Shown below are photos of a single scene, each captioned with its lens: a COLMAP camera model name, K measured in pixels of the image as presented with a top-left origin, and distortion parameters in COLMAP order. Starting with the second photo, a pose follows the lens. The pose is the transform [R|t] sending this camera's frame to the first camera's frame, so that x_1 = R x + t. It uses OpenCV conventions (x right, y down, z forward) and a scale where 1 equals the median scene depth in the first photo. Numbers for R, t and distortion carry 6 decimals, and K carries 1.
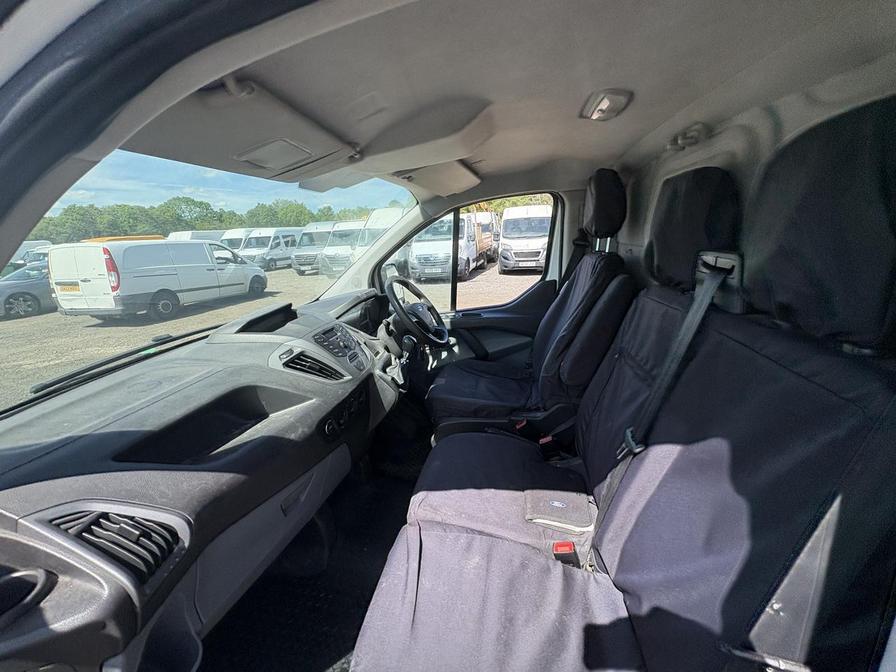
lens RADIAL K [[364.5, 0, 446.0], [0, 364.5, 348.9], [0, 0, 1]] dist [0.000383, -0.000083]
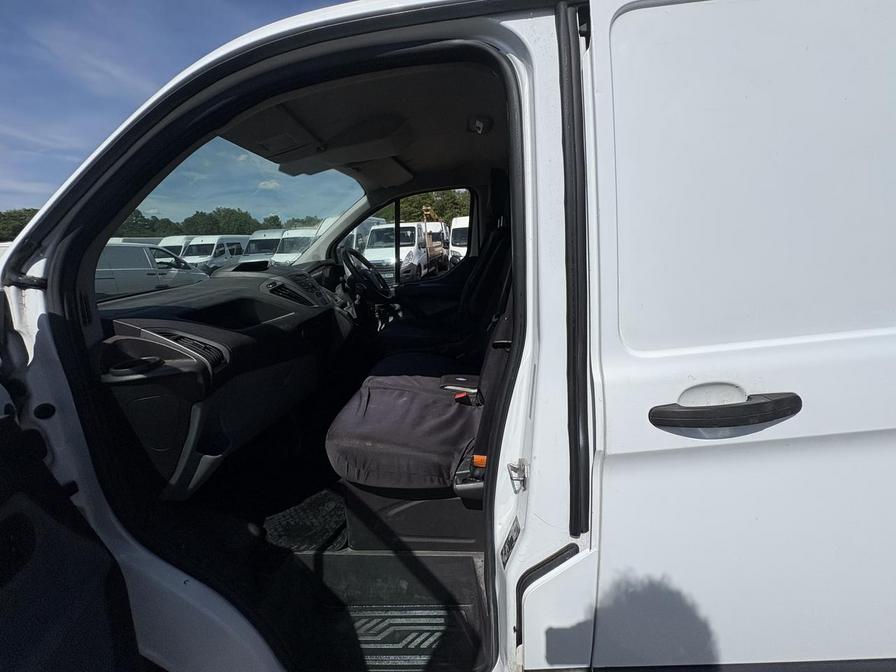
lens RADIAL K [[364.6, 0, 446.1], [0, 364.6, 347.2], [0, 0, 1]] dist [0.000062, -0.000130]
pose [[0.992290, -0.024744, 0.121440, 0.054588], [0.028746, 0.999096, -0.031313, 0.298004], [-0.120555, 0.034562, 0.992105, -0.449665]]
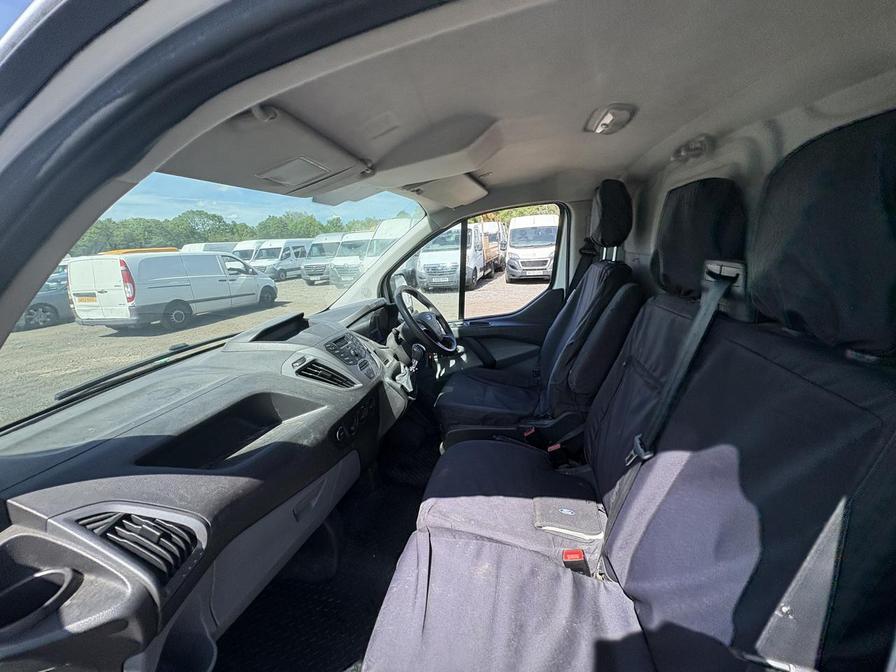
lens RADIAL K [[364.6, 0, 446.1], [0, 364.6, 347.2], [0, 0, 1]] dist [0.000062, -0.000130]
pose [[0.999797, -0.002347, -0.020036, -0.003422], [0.001764, 0.999576, -0.029074, 0.002839], [0.020096, 0.029033, 0.999376, -0.016881]]
